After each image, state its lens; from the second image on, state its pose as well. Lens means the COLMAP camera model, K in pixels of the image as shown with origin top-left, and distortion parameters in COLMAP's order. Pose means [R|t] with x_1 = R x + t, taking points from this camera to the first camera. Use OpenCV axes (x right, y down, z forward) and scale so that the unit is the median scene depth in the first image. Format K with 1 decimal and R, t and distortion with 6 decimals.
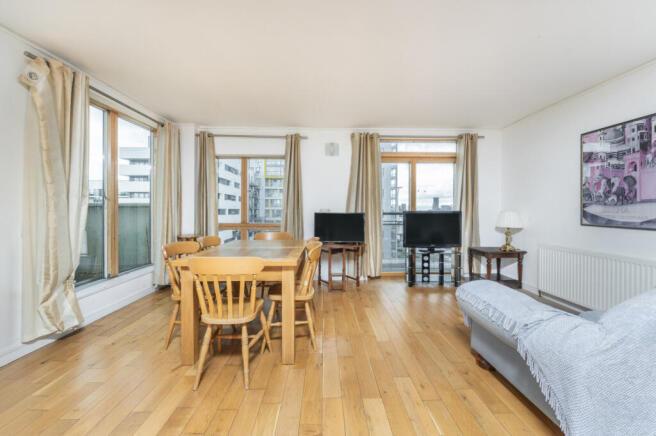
lens RADIAL K [[266.3, 0, 327.8], [0, 266.3, 213.1], [0, 0, 1]] dist [-0.000685, -0.000058]
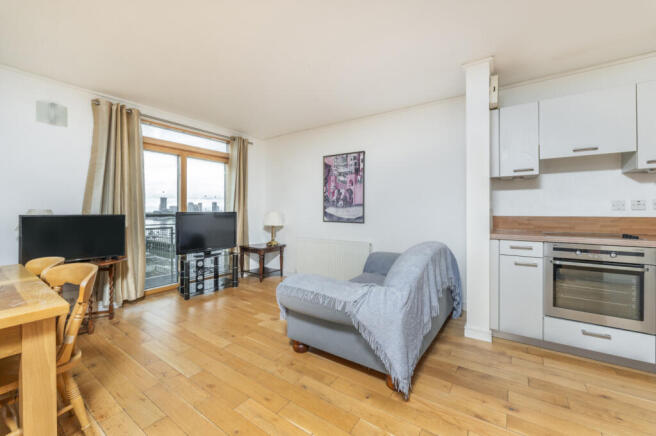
lens RADIAL K [[266.3, 0, 327.8], [0, 266.3, 213.1], [0, 0, 1]] dist [-0.000685, -0.000058]
pose [[0.589805, -0.006540, 0.807519, -0.121420], [0.009128, 0.999957, 0.001432, -0.000867], [-0.807494, 0.006527, 0.589840, 0.123609]]
